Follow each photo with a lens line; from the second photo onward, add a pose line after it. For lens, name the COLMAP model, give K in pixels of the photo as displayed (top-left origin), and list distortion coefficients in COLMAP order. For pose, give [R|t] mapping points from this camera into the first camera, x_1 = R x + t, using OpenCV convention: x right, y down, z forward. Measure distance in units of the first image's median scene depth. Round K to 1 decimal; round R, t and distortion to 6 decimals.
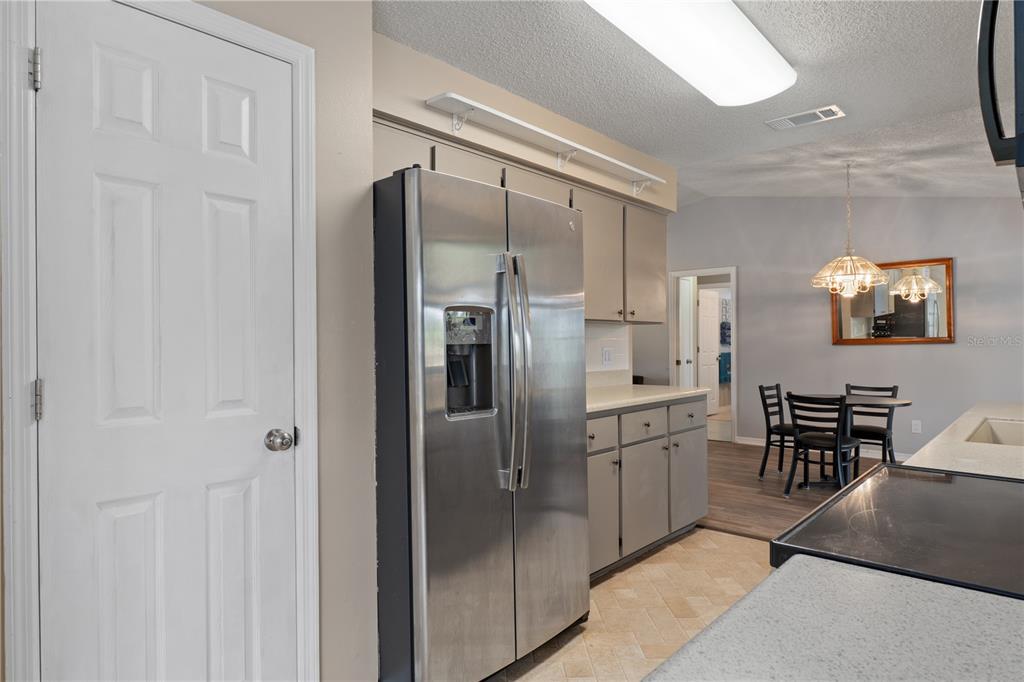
lens RADIAL K [[612.4, 0, 508.9], [0, 612.4, 338.5], [0, 0, 1]] dist [-0.026839, 0.003245]
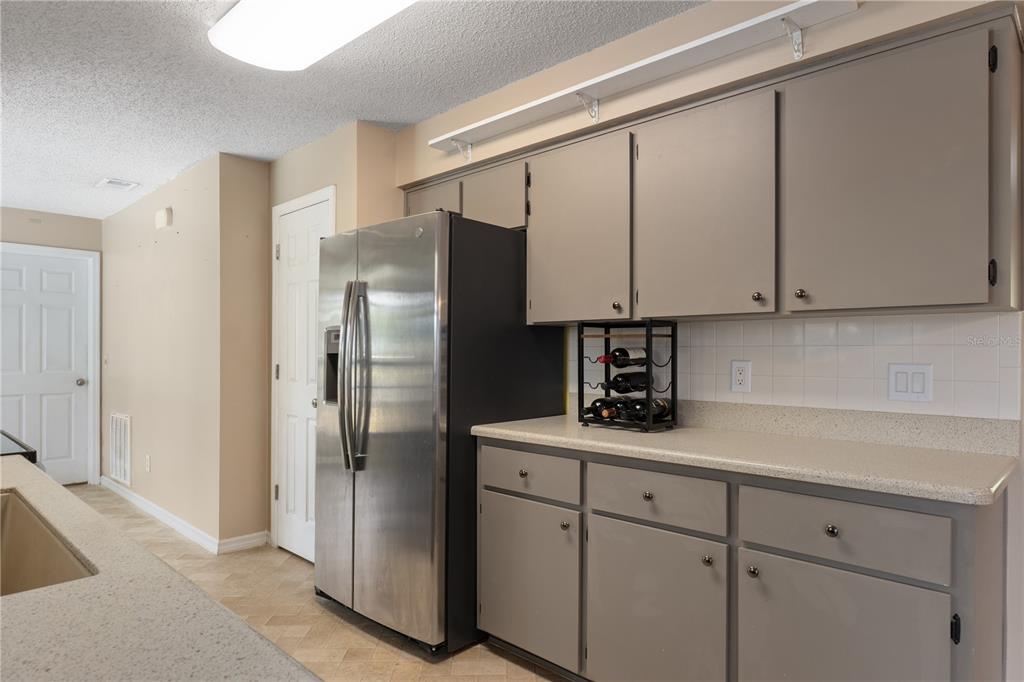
lens RADIAL K [[612.4, 0, 510.1], [0, 612.4, 350.2], [0, 0, 1]] dist [-0.026839, 0.003245]
pose [[-0.040447, 0.000644, -0.999181, 0.857960], [0.004438, 0.999990, 0.000464, 0.002197], [0.999172, -0.004415, -0.040449, 0.952711]]
